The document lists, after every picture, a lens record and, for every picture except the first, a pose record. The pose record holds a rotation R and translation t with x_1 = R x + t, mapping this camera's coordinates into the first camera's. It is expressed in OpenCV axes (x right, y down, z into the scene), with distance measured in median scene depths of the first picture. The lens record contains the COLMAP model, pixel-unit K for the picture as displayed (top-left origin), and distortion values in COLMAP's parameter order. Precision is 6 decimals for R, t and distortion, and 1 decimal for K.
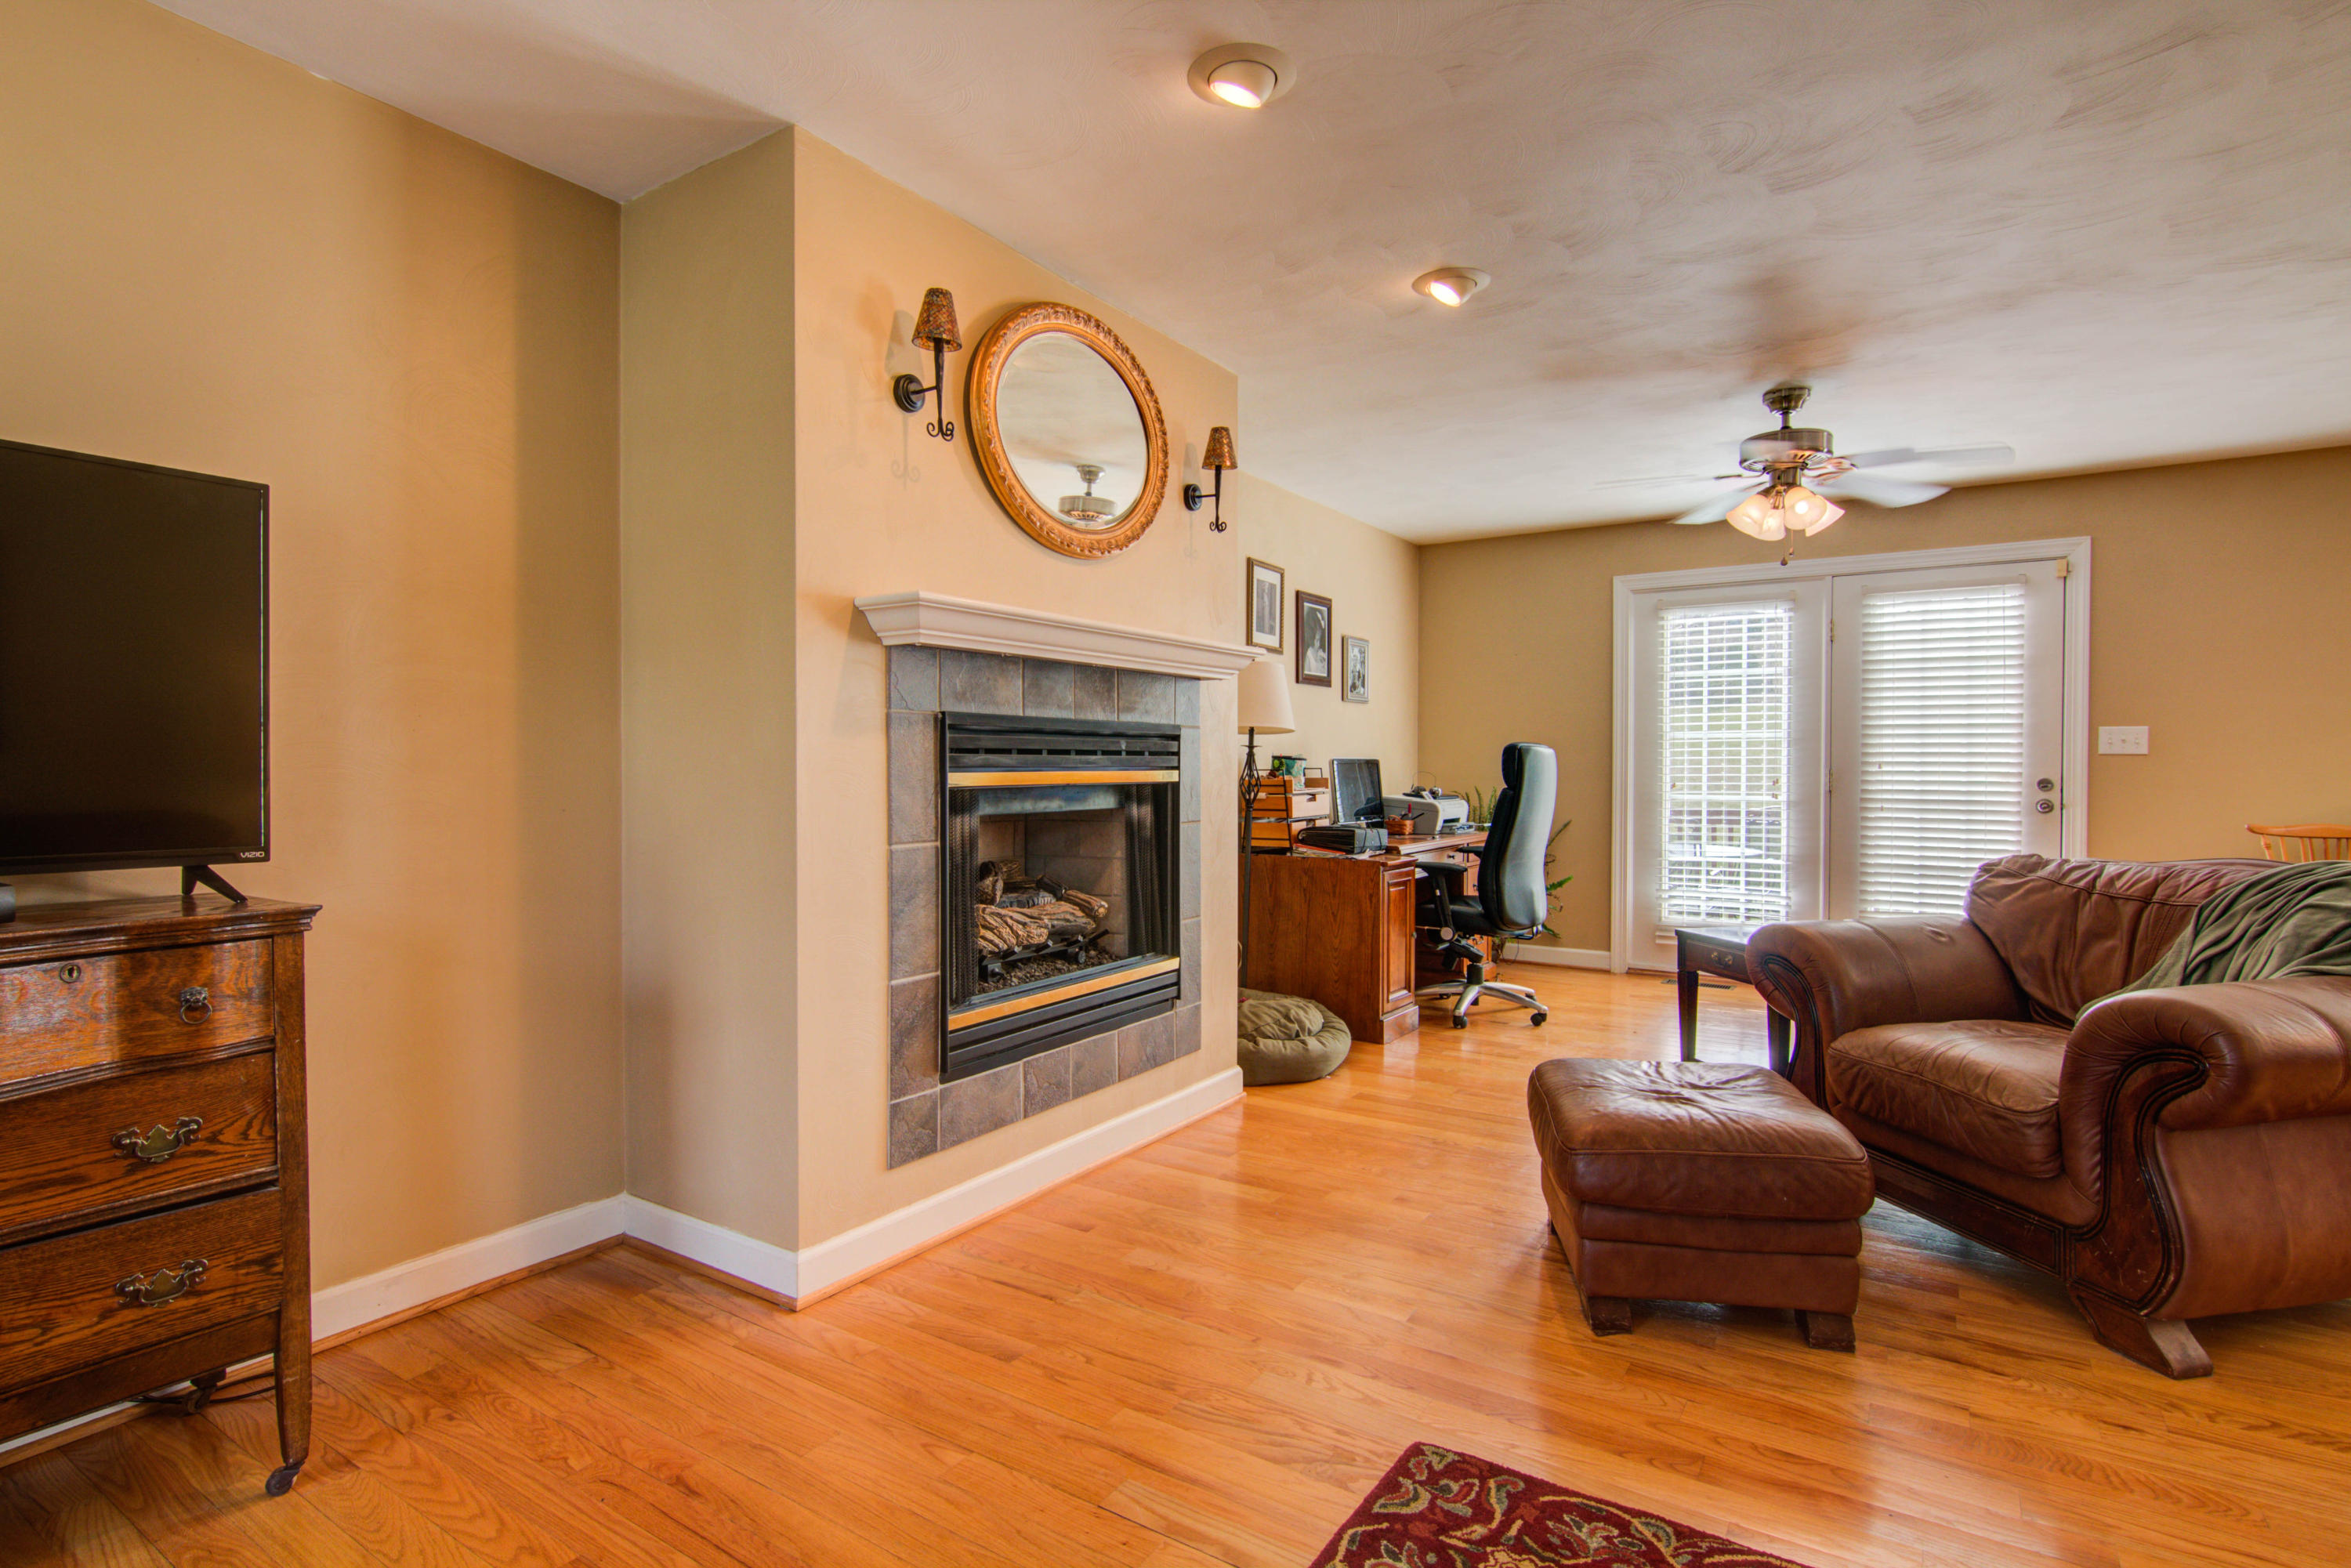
lens RADIAL K [[1152.5, 0, 1175.7], [0, 1152.5, 782.4], [0, 0, 1]] dist [0.001186, -0.003441]
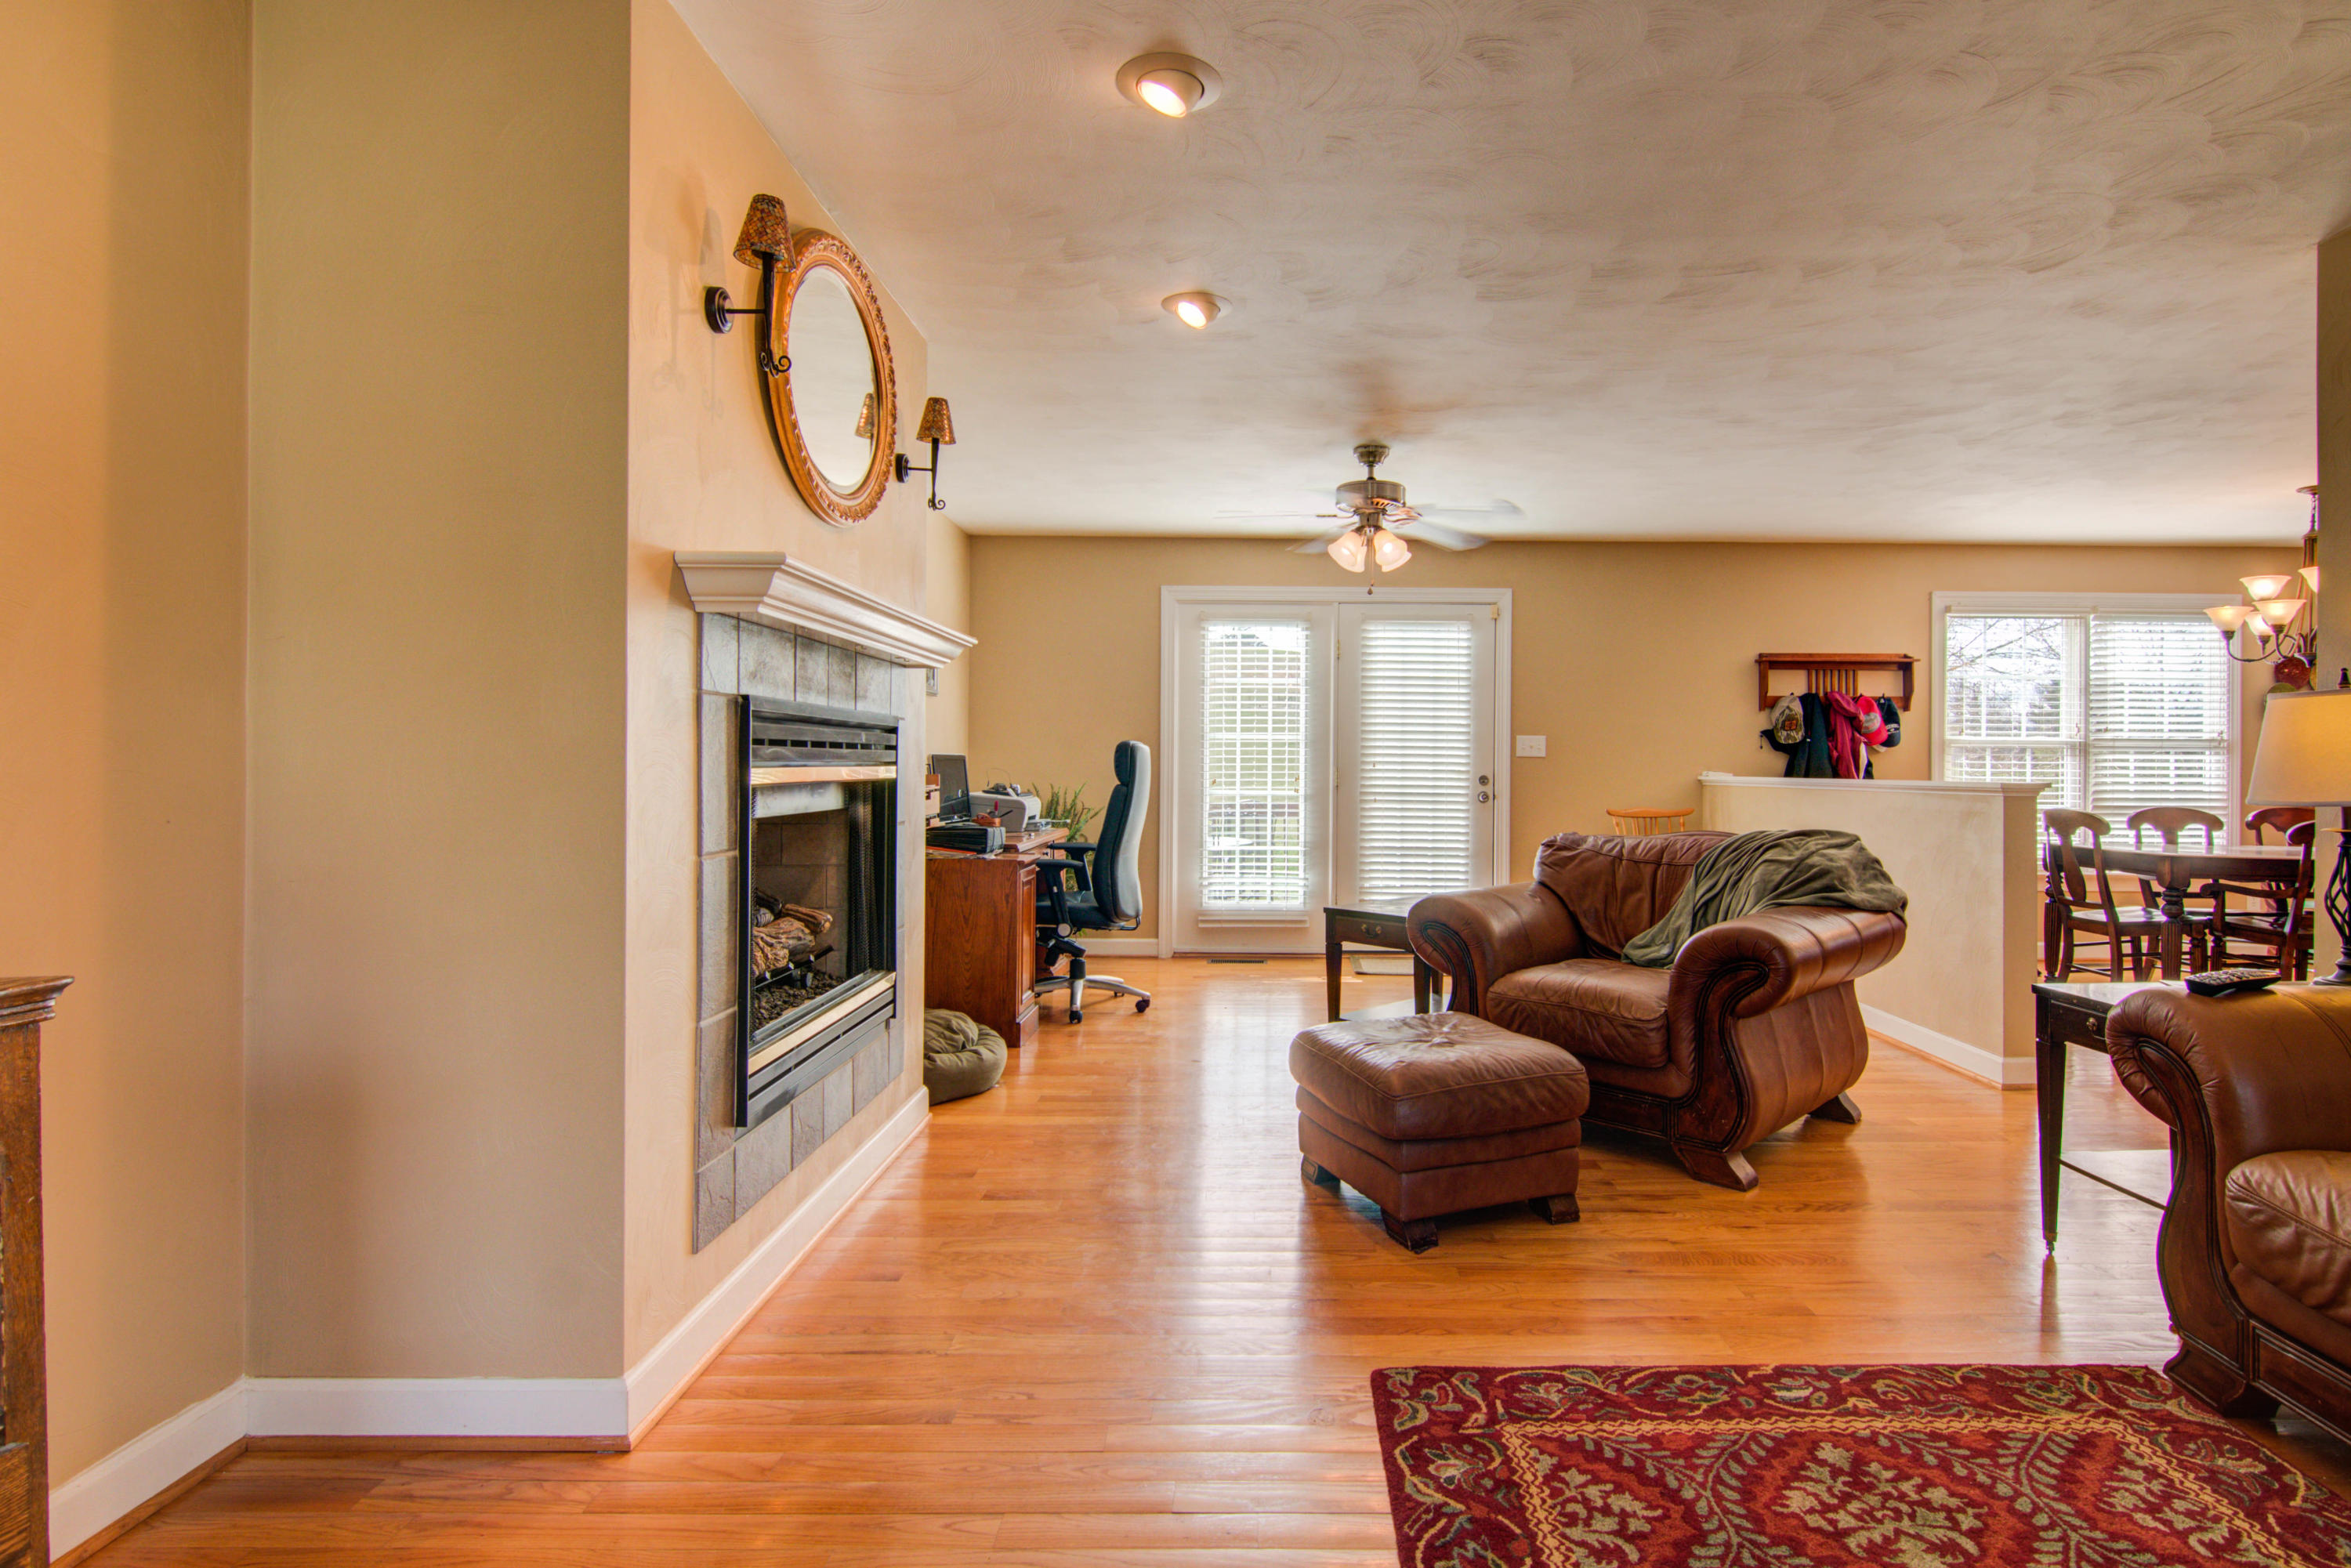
lens RADIAL K [[1236.6, 0, 1178.8], [0, 1236.6, 770.9], [0, 0, 1]] dist [-0.001394, -0.002866]
pose [[0.830952, 0.002238, 0.556340, -0.424096], [0.002147, 0.999972, -0.007230, 0.001106], [-0.556340, 0.007202, 0.830923, 0.075515]]
